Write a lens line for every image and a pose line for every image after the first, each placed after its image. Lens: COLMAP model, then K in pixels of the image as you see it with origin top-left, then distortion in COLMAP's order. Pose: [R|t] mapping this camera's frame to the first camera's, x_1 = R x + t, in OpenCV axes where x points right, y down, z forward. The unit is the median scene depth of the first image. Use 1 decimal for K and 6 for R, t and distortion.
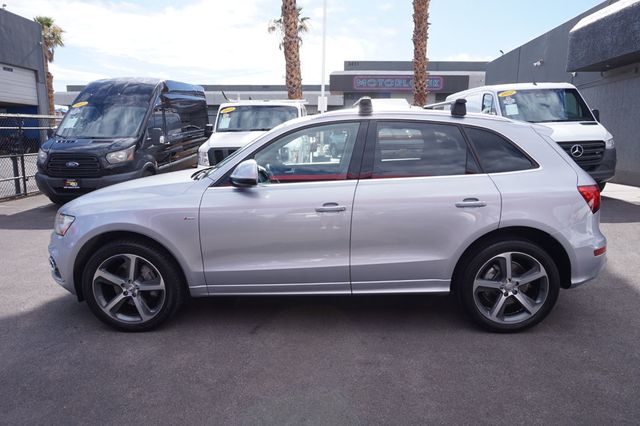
lens RADIAL K [[440.5, 0, 316.0], [0, 440.5, 210.7], [0, 0, 1]] dist [-0.040291, 0.030043]
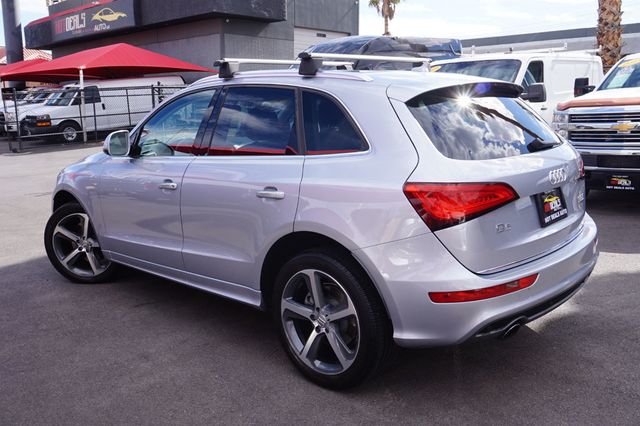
lens RADIAL K [[578.4, 0, 317.8], [0, 578.4, 215.9], [0, 0, 1]] dist [-0.012381, -0.021469]
pose [[0.732668, 0.113366, -0.671078, 1.037762], [-0.095015, 0.993411, 0.064082, -0.049105], [0.673921, 0.016812, 0.738612, 0.313394]]
